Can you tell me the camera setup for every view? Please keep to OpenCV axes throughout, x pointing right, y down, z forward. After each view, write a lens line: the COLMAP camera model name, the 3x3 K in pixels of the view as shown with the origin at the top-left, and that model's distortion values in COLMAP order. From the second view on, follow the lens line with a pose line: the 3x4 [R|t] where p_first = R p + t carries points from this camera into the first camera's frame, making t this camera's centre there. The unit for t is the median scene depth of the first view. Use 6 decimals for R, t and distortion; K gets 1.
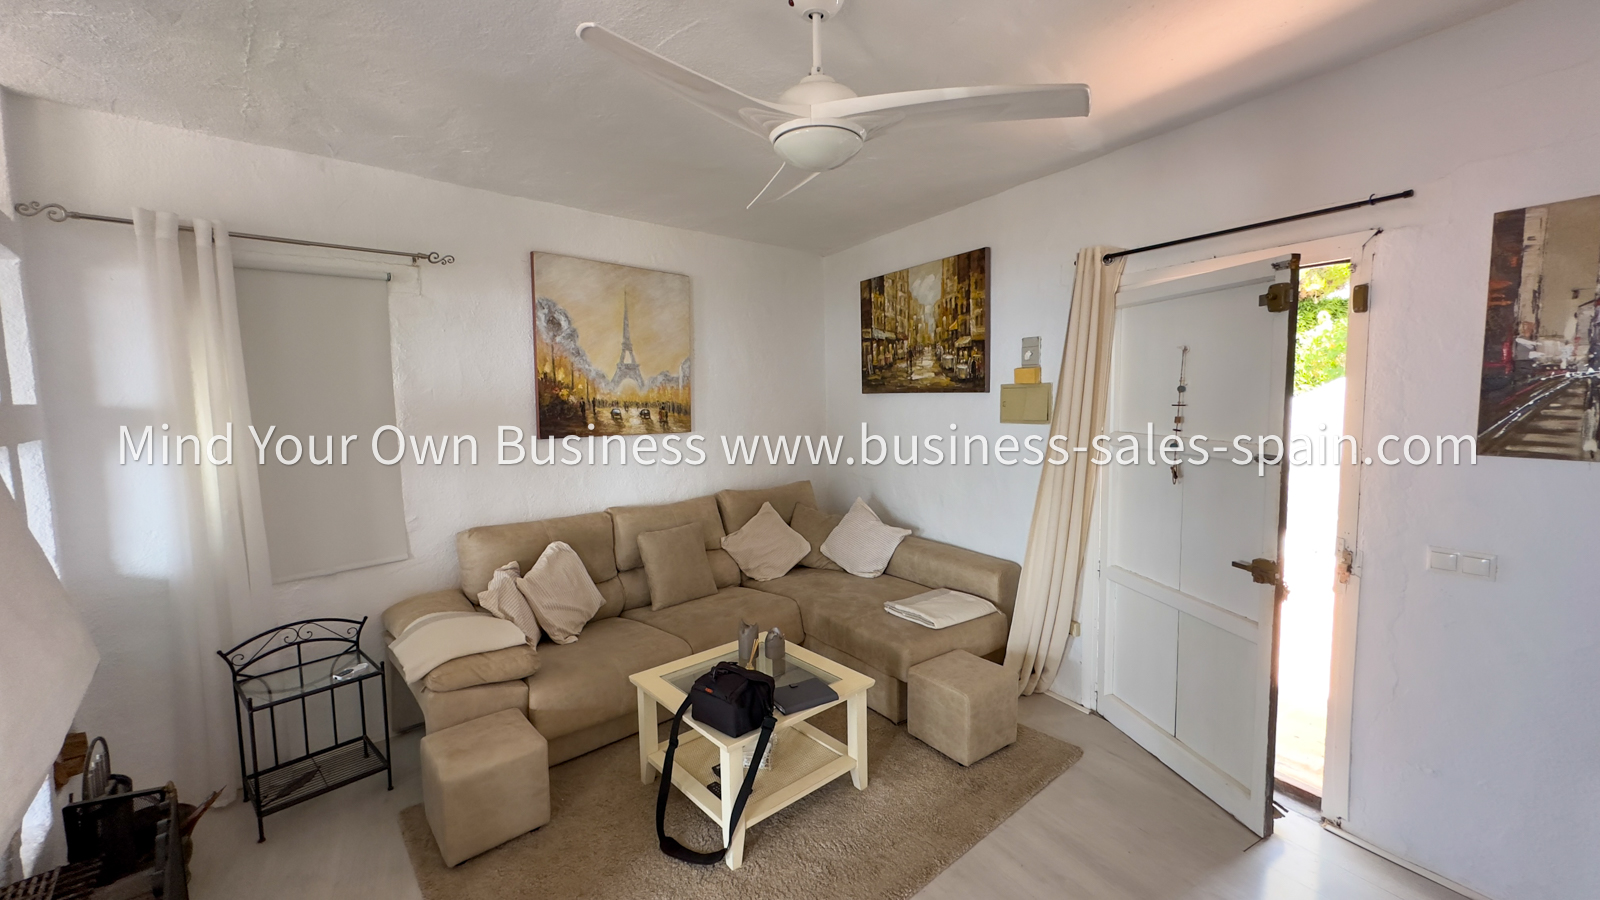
lens RADIAL K [[635.1, 0, 800.0], [0, 635.1, 450.0], [0, 0, 1]] dist [0.000330, -0.000142]
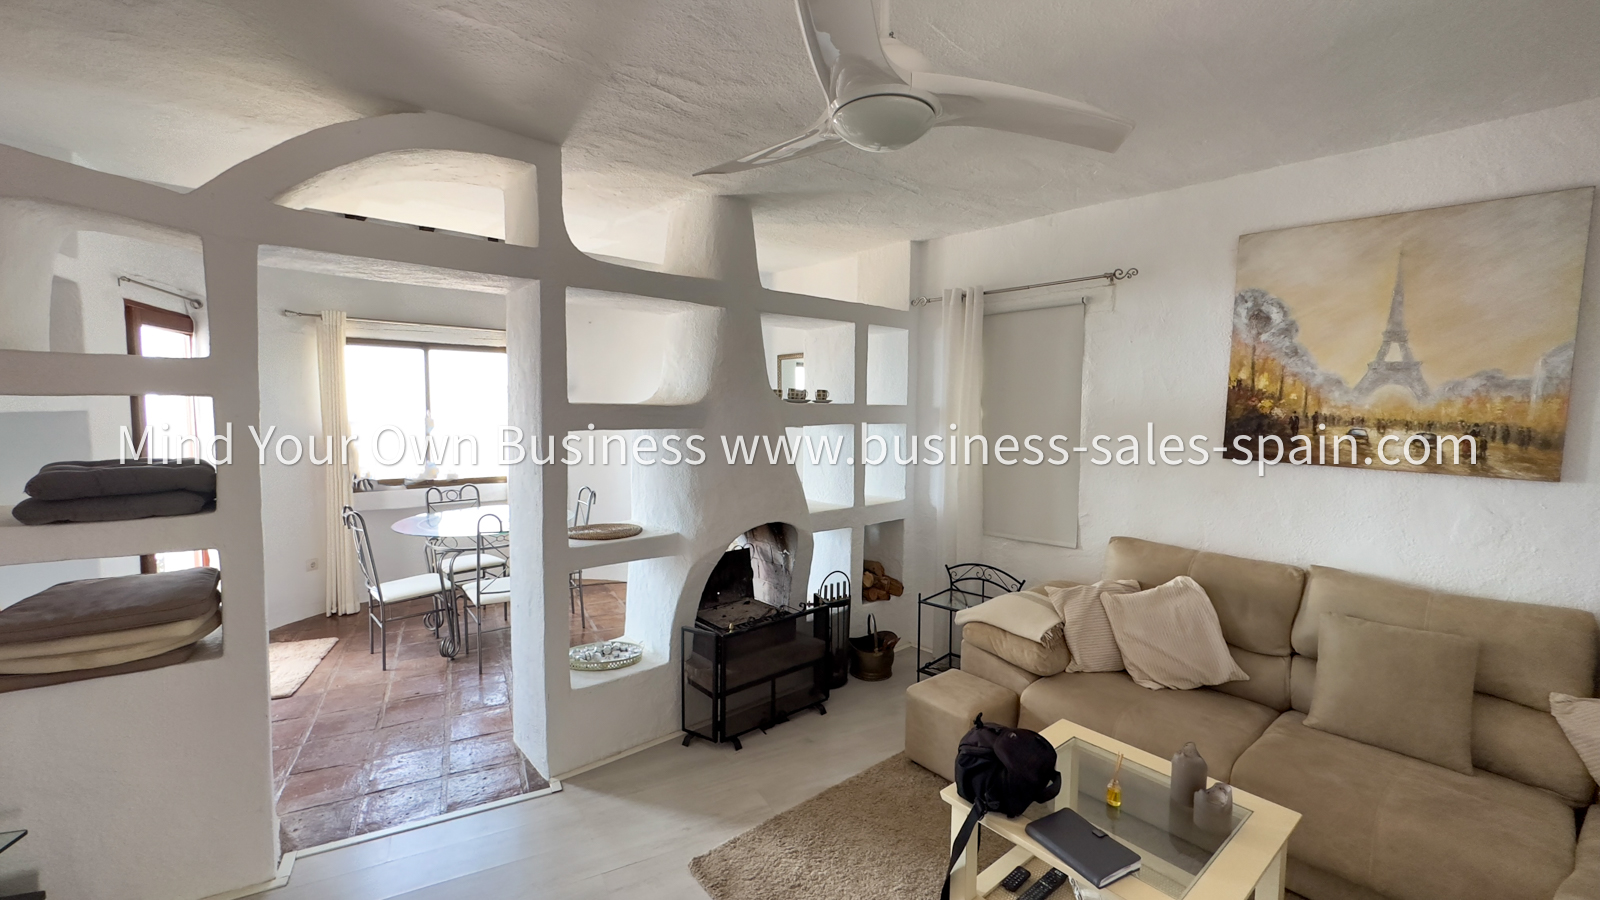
lens RADIAL K [[635.1, 0, 800.0], [0, 635.1, 450.0], [0, 0, 1]] dist [0.000330, -0.000142]
pose [[-0.014419, 0.091262, -0.995722, 0.427996], [-0.095506, 0.991147, 0.092226, -0.050697], [0.995324, 0.096427, -0.005576, 0.427960]]
